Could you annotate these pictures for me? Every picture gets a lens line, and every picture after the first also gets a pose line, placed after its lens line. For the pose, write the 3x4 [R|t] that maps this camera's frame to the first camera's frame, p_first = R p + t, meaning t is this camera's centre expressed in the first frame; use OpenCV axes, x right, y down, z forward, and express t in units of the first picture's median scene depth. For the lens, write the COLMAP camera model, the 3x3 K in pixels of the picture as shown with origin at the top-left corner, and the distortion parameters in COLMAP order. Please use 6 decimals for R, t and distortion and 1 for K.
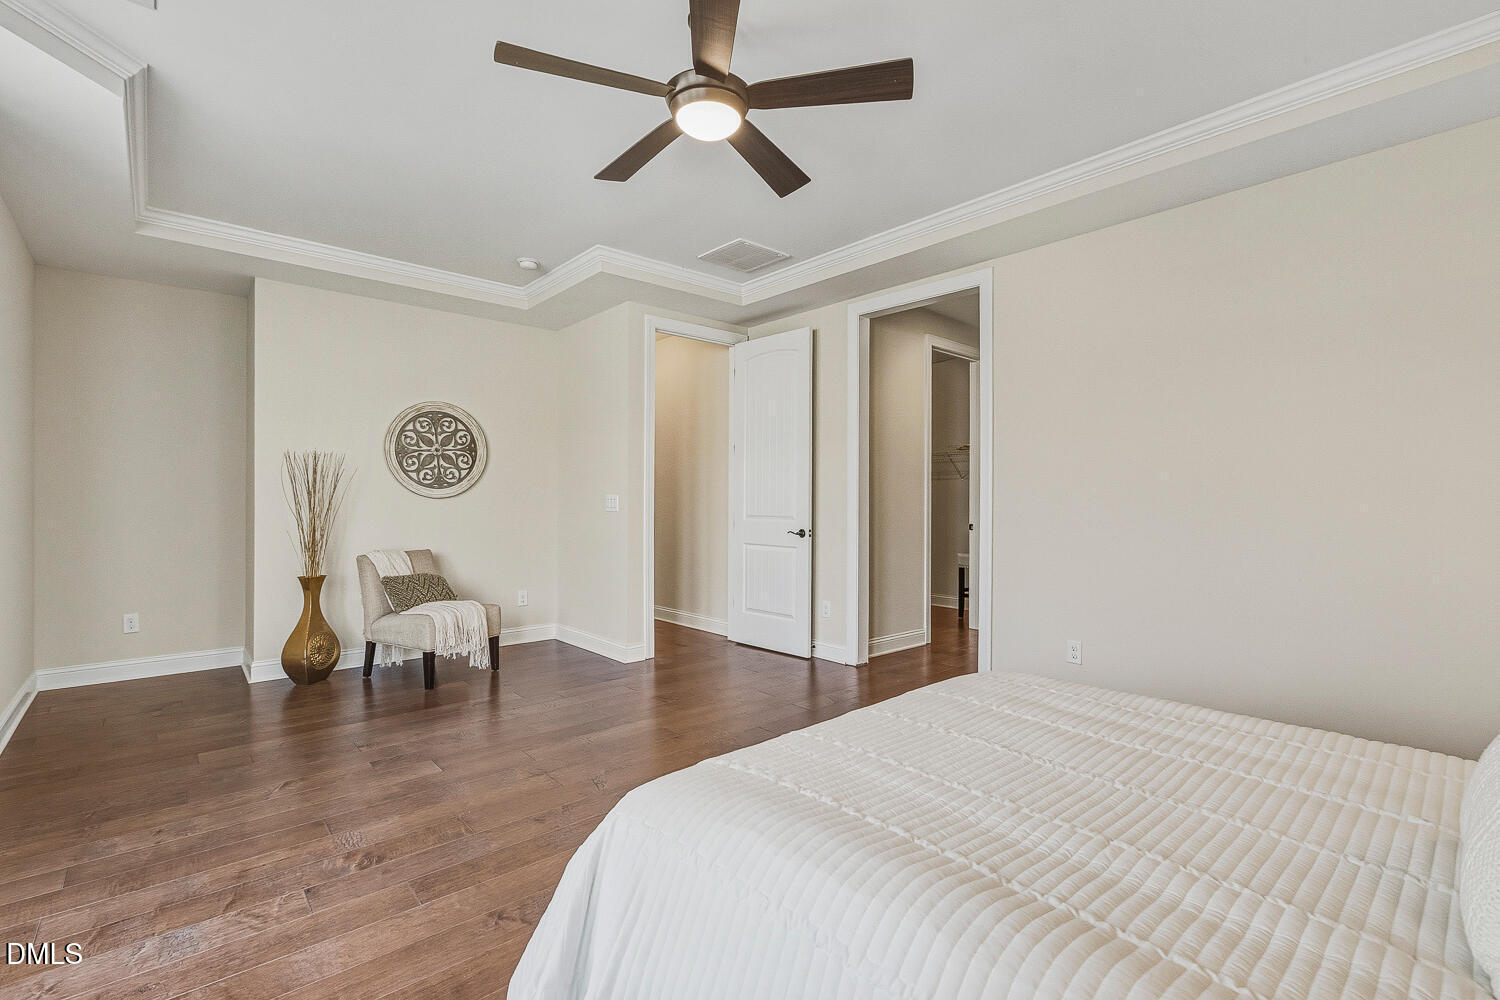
lens RADIAL K [[669.7, 0, 756.4], [0, 669.7, 498.9], [0, 0, 1]] dist [-0.000781, -0.000299]
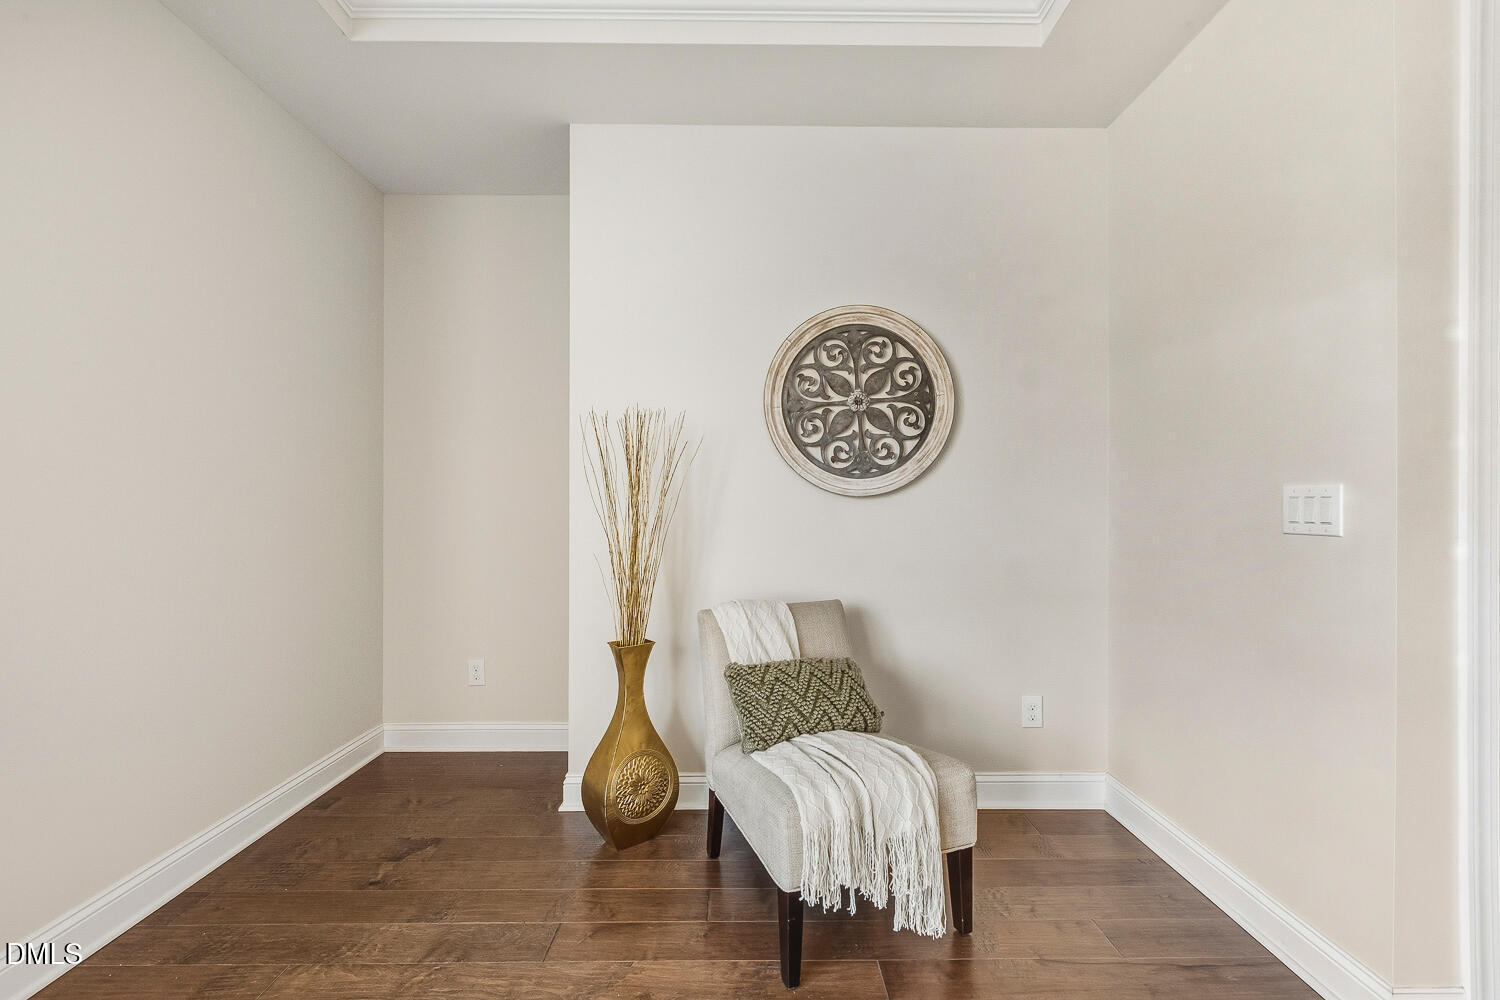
lens RADIAL K [[669.7, 0, 756.4], [0, 669.7, 498.9], [0, 0, 1]] dist [-0.000781, -0.000299]
pose [[0.752102, -0.003946, -0.659035, -0.204050], [-0.000977, 0.999974, -0.007103, 0.004017], [0.659046, 0.005986, 0.752079, 0.575351]]
